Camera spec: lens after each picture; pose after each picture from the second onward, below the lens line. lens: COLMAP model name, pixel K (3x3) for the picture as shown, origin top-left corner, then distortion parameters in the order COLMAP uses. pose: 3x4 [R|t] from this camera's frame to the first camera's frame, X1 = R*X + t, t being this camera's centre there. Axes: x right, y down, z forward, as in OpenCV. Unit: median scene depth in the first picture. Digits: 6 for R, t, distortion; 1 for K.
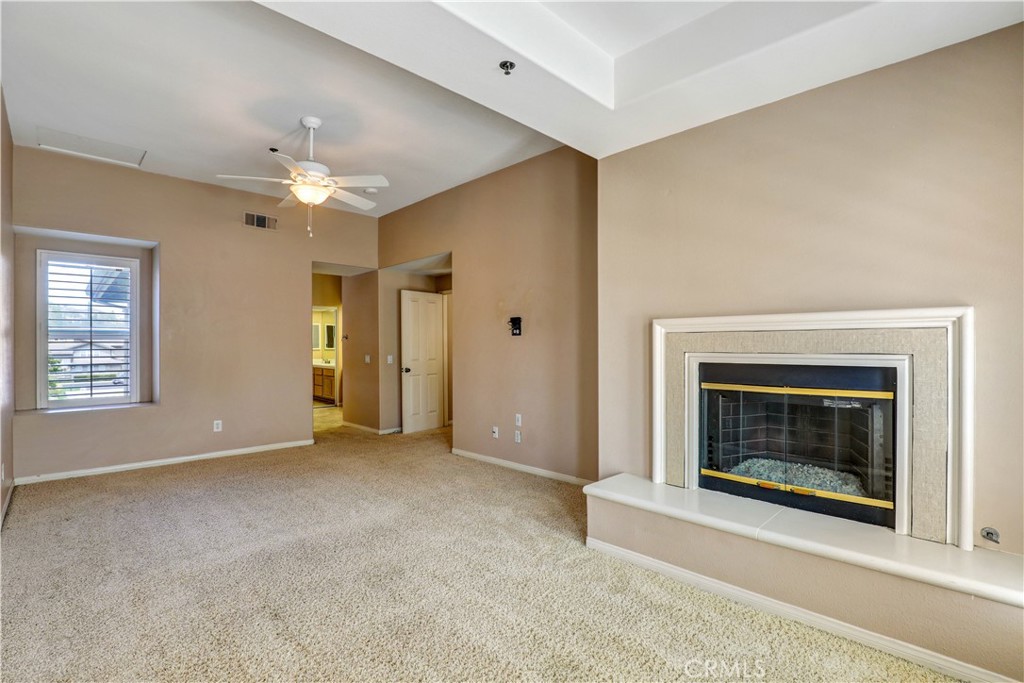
lens RADIAL K [[471.9, 0, 514.3], [0, 471.9, 345.2], [0, 0, 1]] dist [-0.027292, 0.004778]
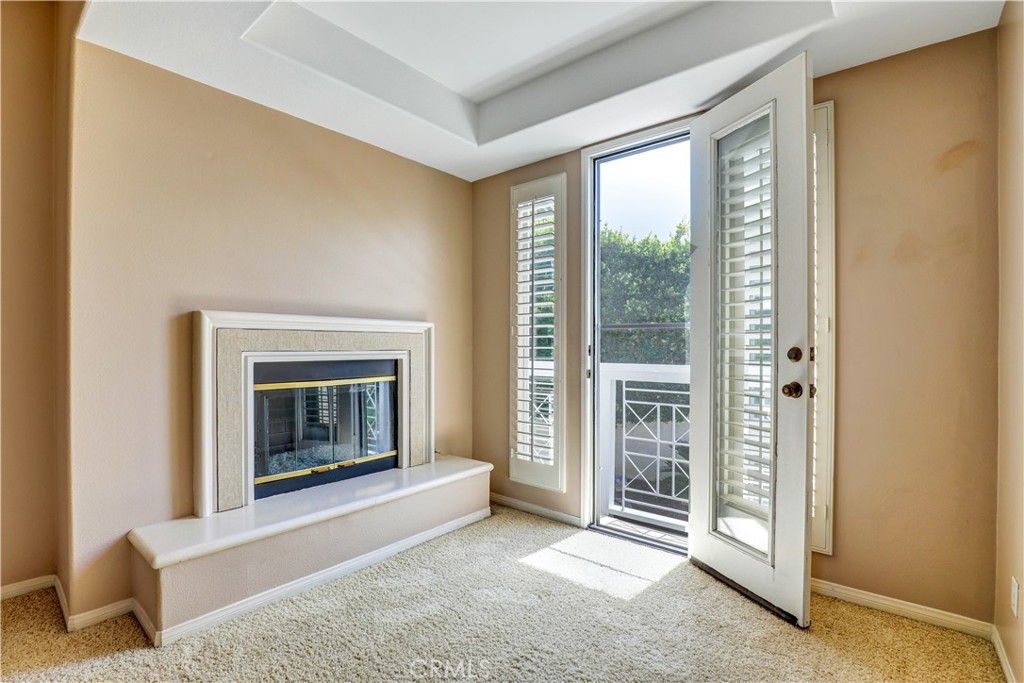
lens RADIAL K [[471.9, 0, 516.6], [0, 471.9, 344.7], [0, 0, 1]] dist [-0.027292, 0.004778]
pose [[-0.085974, 0.009740, 0.996250, -0.553782], [0.002297, 0.999951, -0.009578, 0.012755], [-0.996295, 0.001465, -0.085993, 0.572199]]
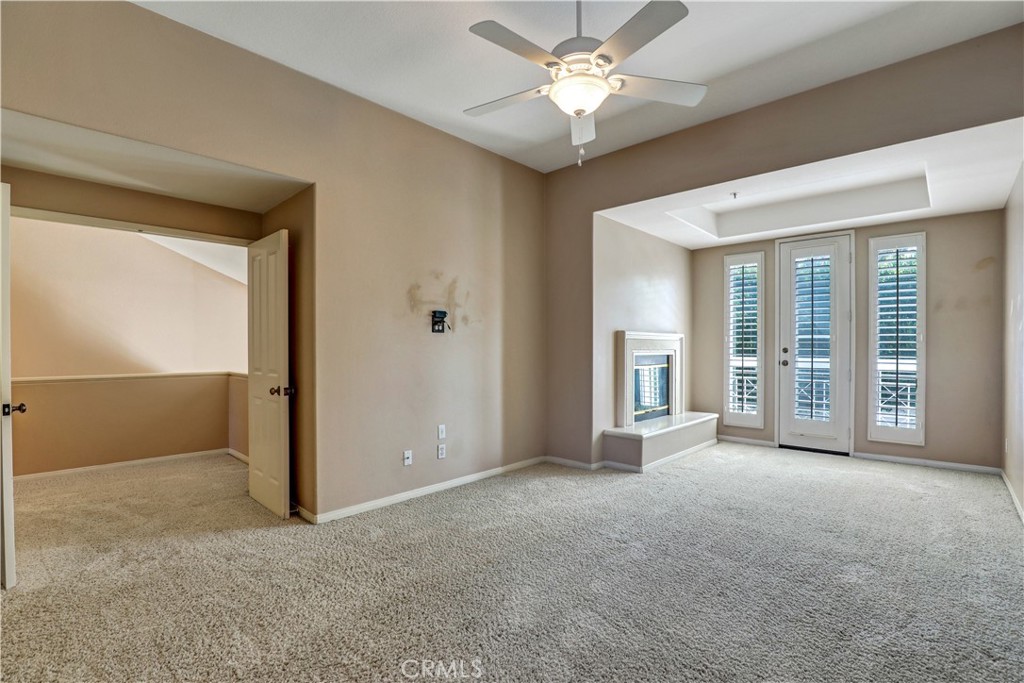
lens RADIAL K [[471.9, 0, 520.2], [0, 471.9, 345.0], [0, 0, 1]] dist [-0.027292, 0.004778]
pose [[-0.040800, 0.013080, 0.999082, -1.433308], [-0.001893, 0.999912, -0.013168, 0.022364], [-0.999166, -0.002429, -0.040772, 1.509265]]
